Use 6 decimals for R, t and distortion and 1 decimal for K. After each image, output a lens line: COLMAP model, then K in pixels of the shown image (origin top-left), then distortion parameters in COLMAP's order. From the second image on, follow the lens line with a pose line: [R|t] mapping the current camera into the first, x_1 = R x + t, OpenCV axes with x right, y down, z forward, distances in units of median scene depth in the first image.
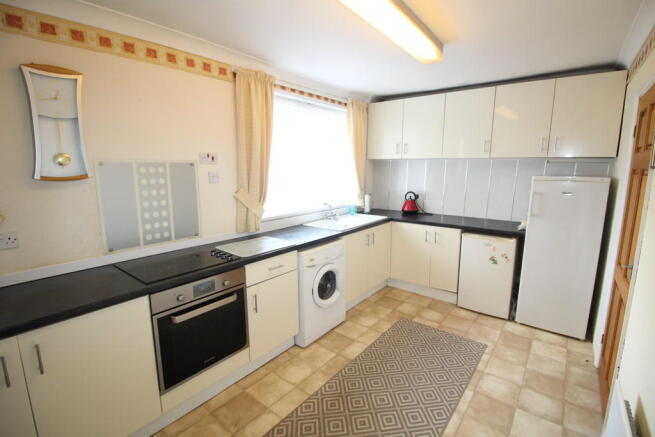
lens RADIAL K [[303.3, 0, 327.5], [0, 303.3, 218.5], [0, 0, 1]] dist [-0.001753, -0.000357]
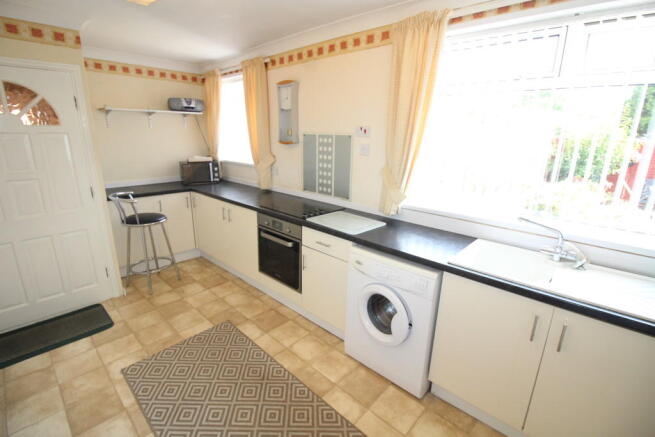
lens RADIAL K [[321.2, 0, 327.5], [0, 321.2, 218.5], [0, 0, 1]] dist [0.000919, -0.000700]
pose [[-0.097154, 0.267209, -0.958729, 0.838341], [-0.182646, 0.942139, 0.281094, -0.222147], [0.978367, 0.202417, -0.042728, 1.075947]]
